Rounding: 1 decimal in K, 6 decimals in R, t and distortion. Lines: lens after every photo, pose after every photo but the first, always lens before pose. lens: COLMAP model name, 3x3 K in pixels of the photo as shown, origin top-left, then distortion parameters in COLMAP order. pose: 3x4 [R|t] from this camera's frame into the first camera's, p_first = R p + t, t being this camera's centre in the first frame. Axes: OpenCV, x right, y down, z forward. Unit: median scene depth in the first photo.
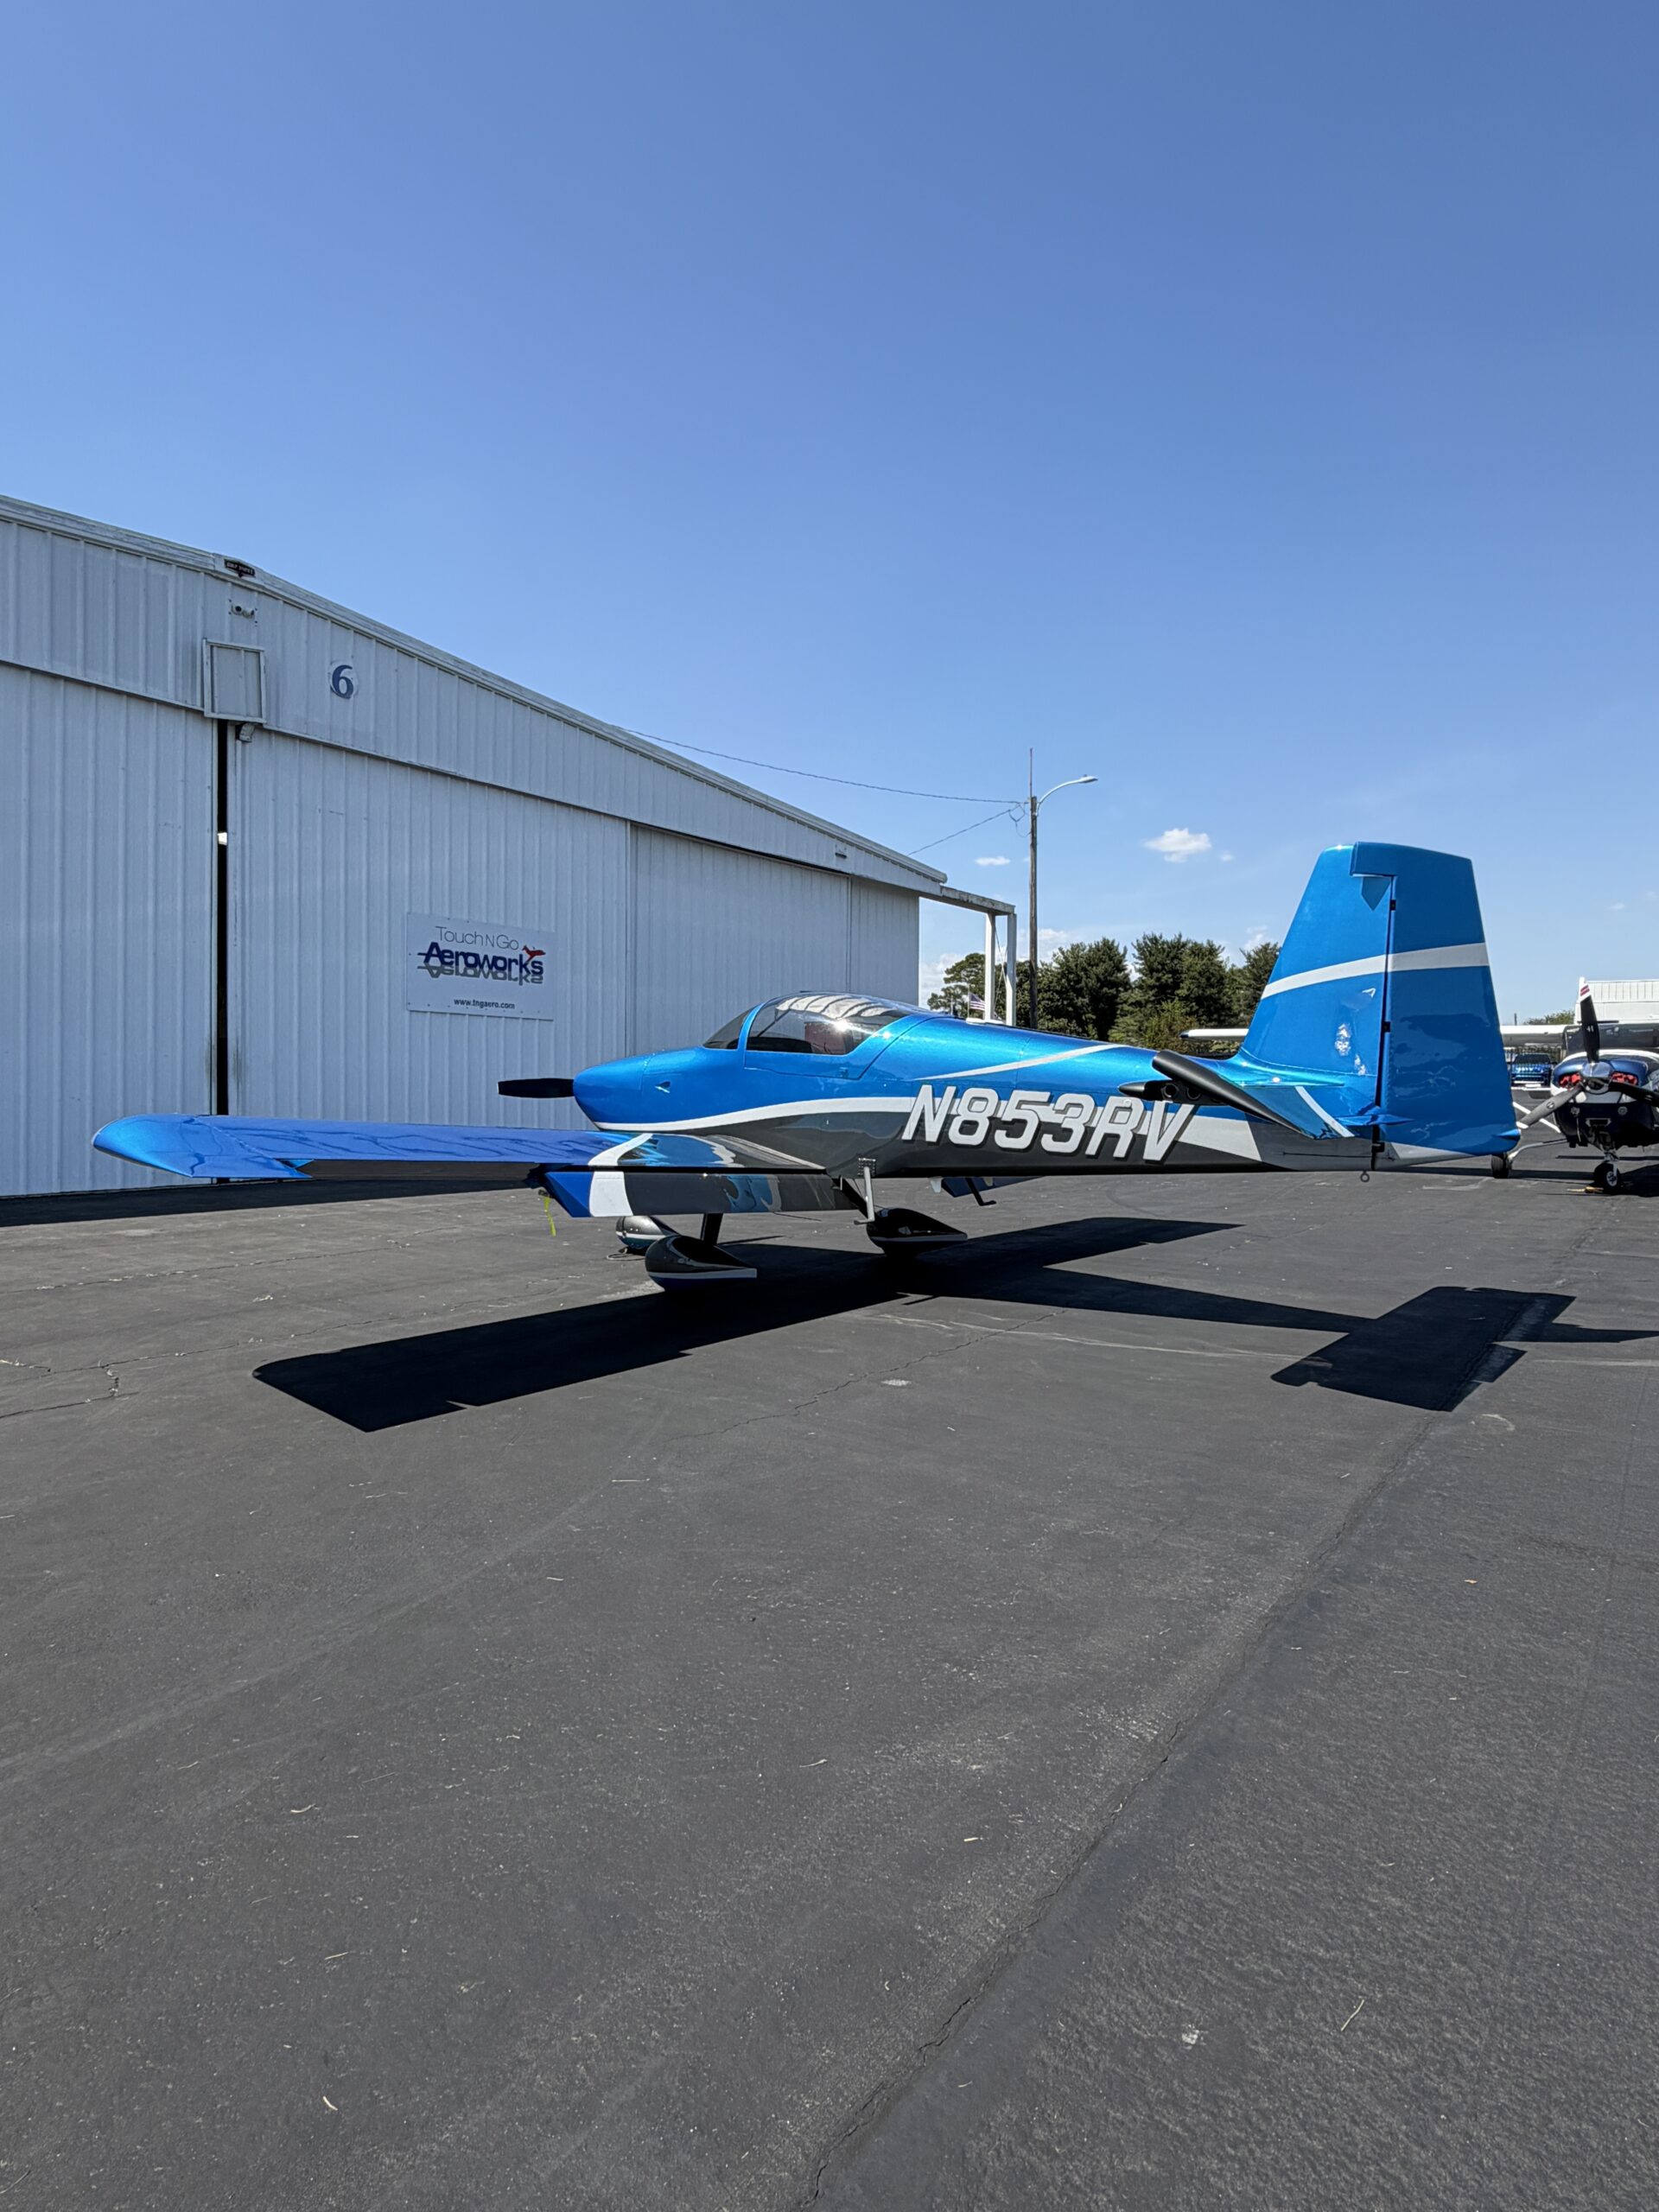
lens RADIAL K [[1287.7, 0, 821.5], [0, 1287.7, 1097.9], [0, 0, 1]] dist [0.002143, 0.000087]
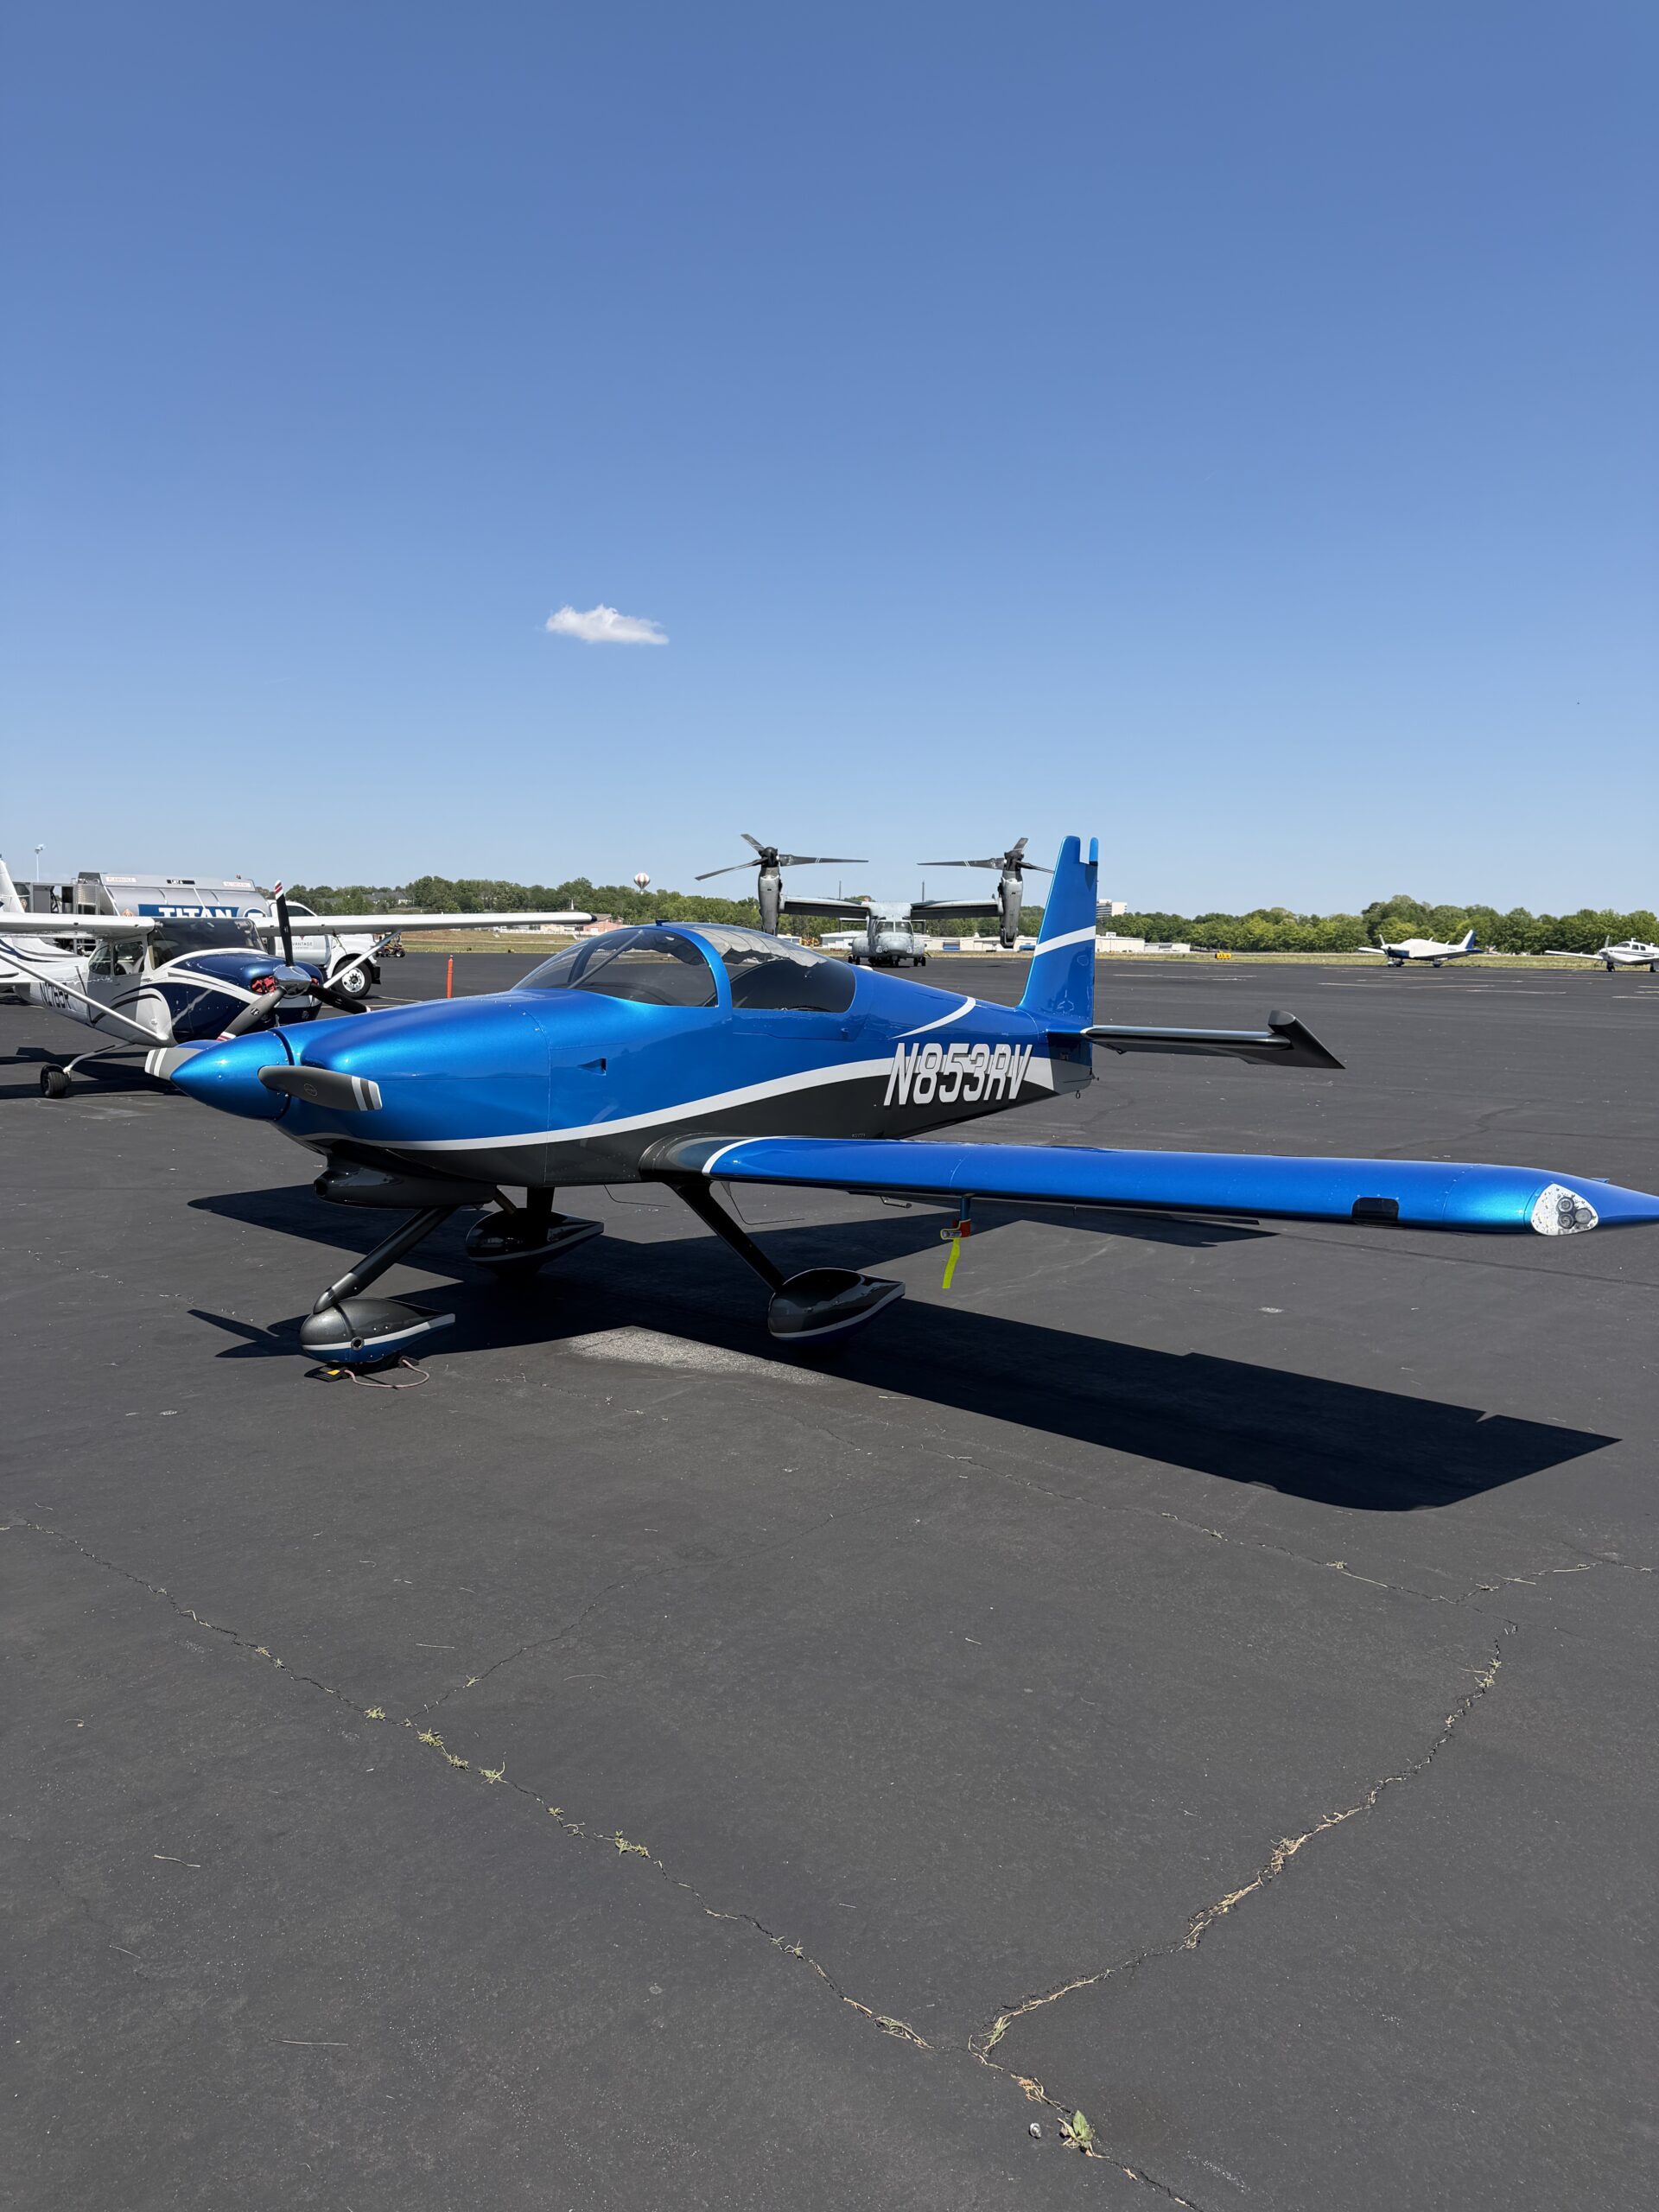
lens RADIAL K [[1579.5, 0, 848.3], [0, 1579.5, 1092.6], [0, 0, 1]] dist [0.054924, -0.003738]
pose [[0.084048, -0.093109, 0.992102, -1.069506], [0.003641, 0.995647, 0.093133, -0.082093], [-0.996455, -0.004215, 0.084021, 0.985794]]
